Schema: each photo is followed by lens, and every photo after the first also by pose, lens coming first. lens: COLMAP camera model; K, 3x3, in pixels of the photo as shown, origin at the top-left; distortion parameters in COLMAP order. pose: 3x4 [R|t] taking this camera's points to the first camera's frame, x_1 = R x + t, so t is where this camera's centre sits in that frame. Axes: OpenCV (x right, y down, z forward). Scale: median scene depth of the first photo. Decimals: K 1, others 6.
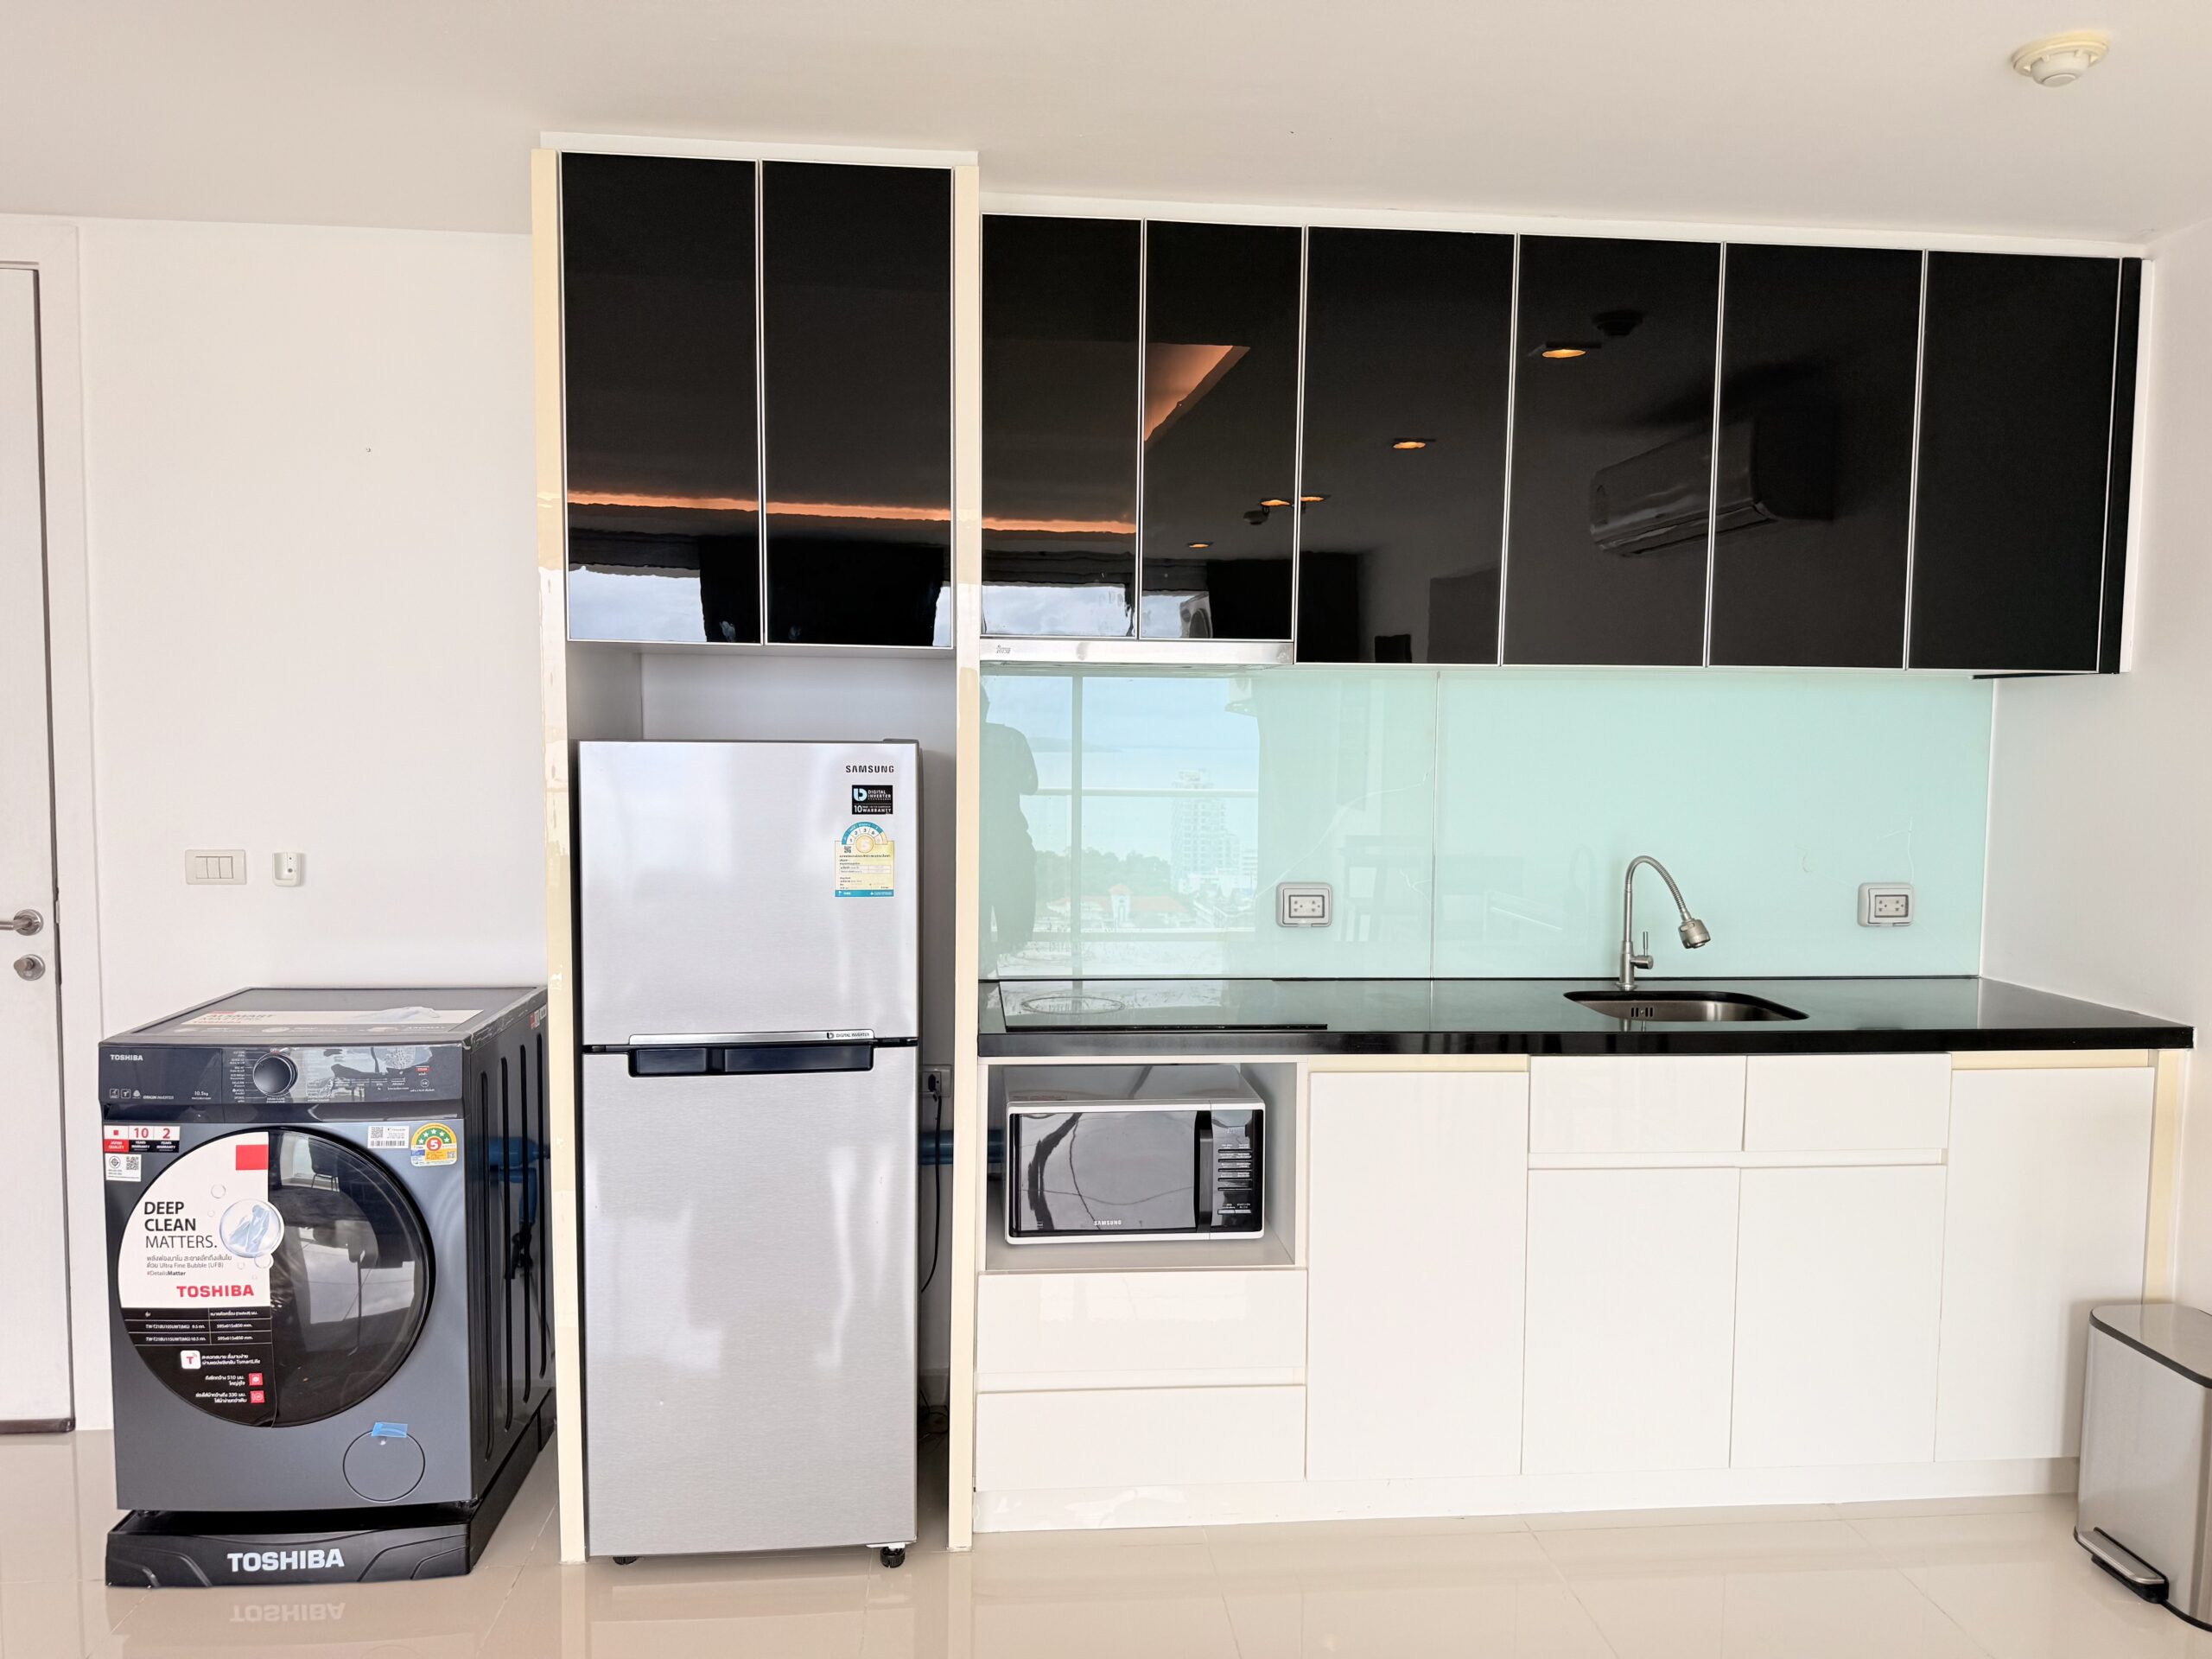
lens RADIAL K [[1544.8, 0, 1103.5], [0, 1544.8, 832.6], [0, 0, 1]] dist [0.051447, -0.043732]
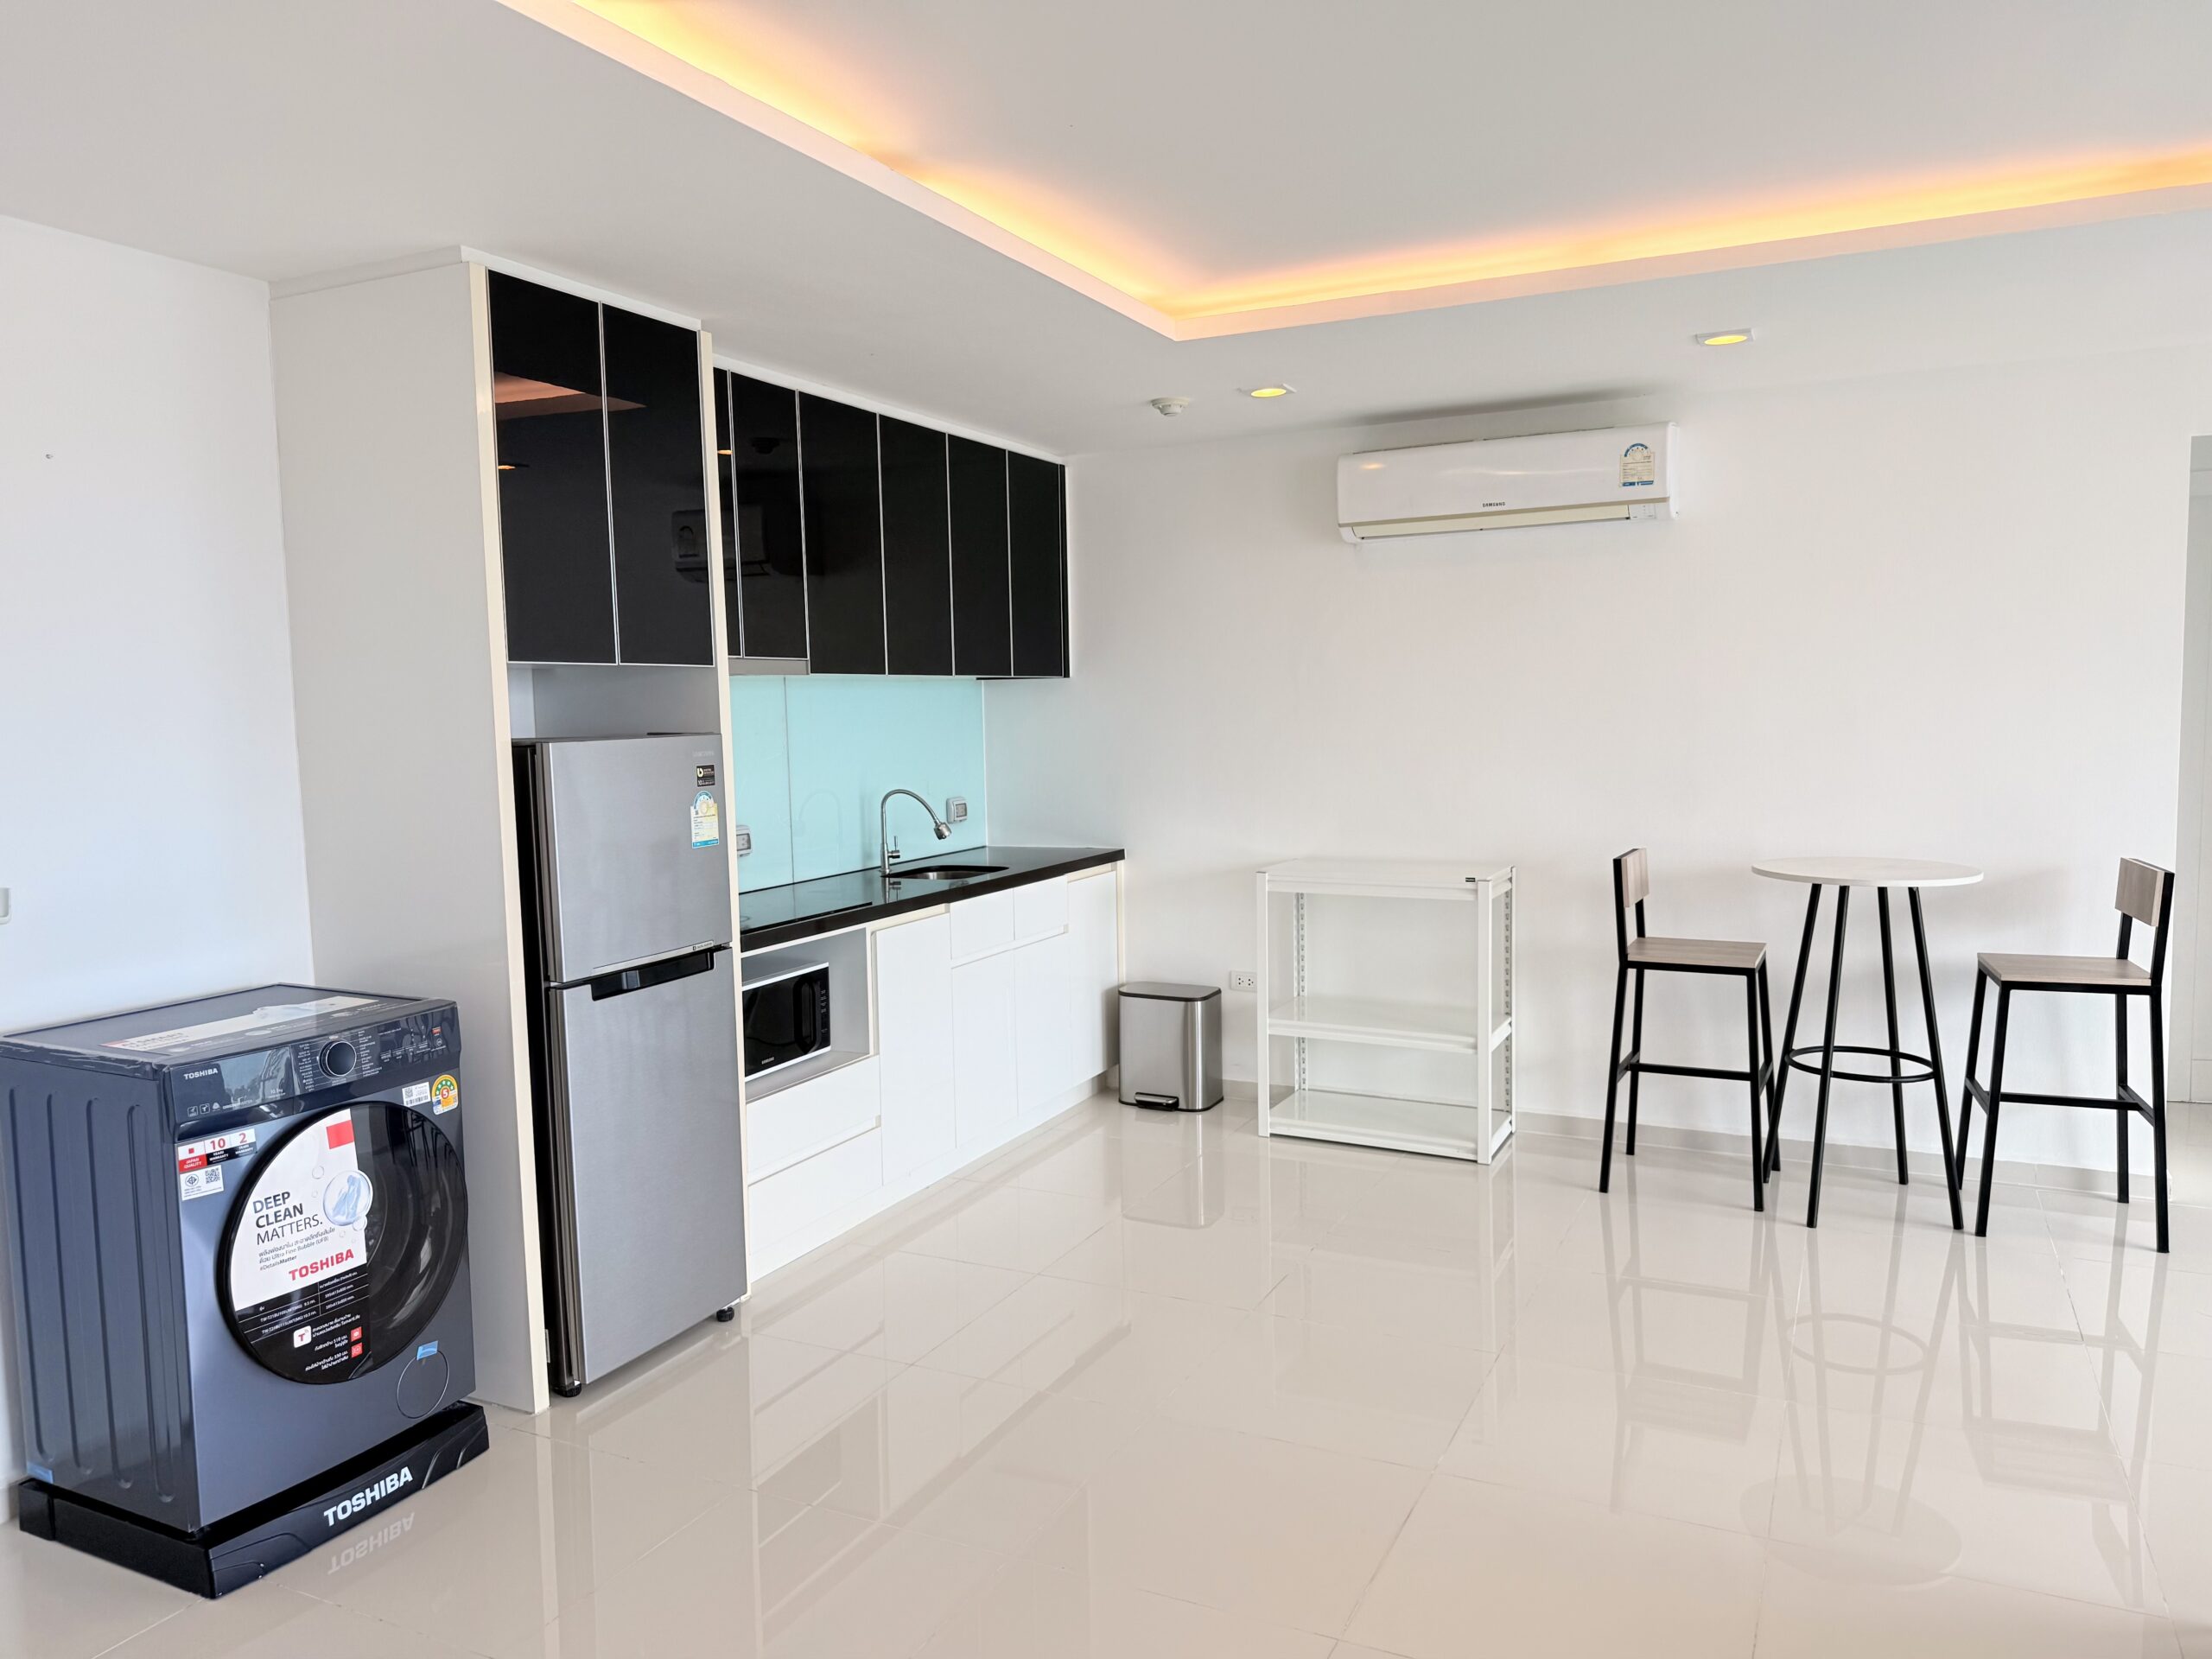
lens RADIAL K [[1544.8, 0, 1075.5], [0, 1544.8, 827.0], [0, 0, 1]] dist [0.051447, -0.043732]
pose [[0.526315, -0.092185, 0.845278, -1.168756], [0.089108, 0.994611, 0.052988, -0.019336], [-0.845608, 0.047433, 0.531693, -0.030829]]
